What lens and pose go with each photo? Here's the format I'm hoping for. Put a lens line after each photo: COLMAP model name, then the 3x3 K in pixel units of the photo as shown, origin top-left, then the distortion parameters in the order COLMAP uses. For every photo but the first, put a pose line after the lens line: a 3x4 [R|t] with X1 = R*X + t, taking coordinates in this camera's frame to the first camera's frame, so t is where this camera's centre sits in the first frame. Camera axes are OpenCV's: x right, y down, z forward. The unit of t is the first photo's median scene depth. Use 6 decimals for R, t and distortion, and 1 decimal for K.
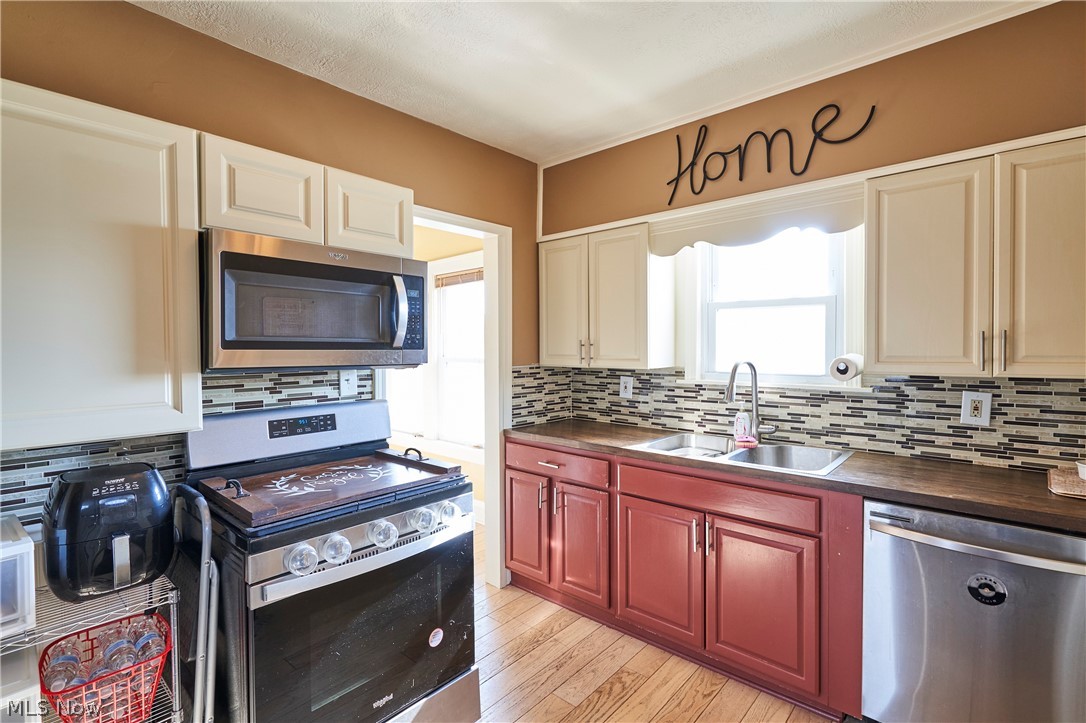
lens RADIAL K [[502.2, 0, 543.0], [0, 502.2, 361.5], [0, 0, 1]] dist [0.000318, 0.000044]
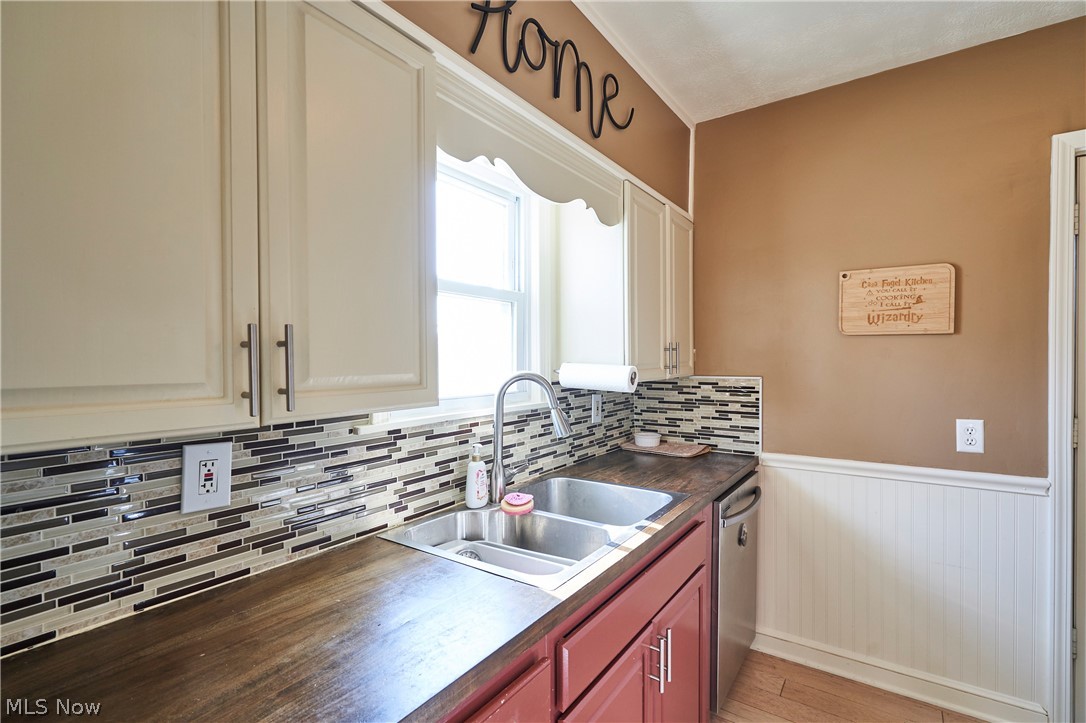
lens RADIAL K [[502.2, 0, 543.0], [0, 502.2, 361.5], [0, 0, 1]] dist [0.000318, 0.000044]
pose [[-0.110793, -0.003612, 0.993837, -0.225748], [0.034703, 0.999370, 0.007501, -0.022813], [-0.993237, 0.035320, -0.110598, 0.992459]]
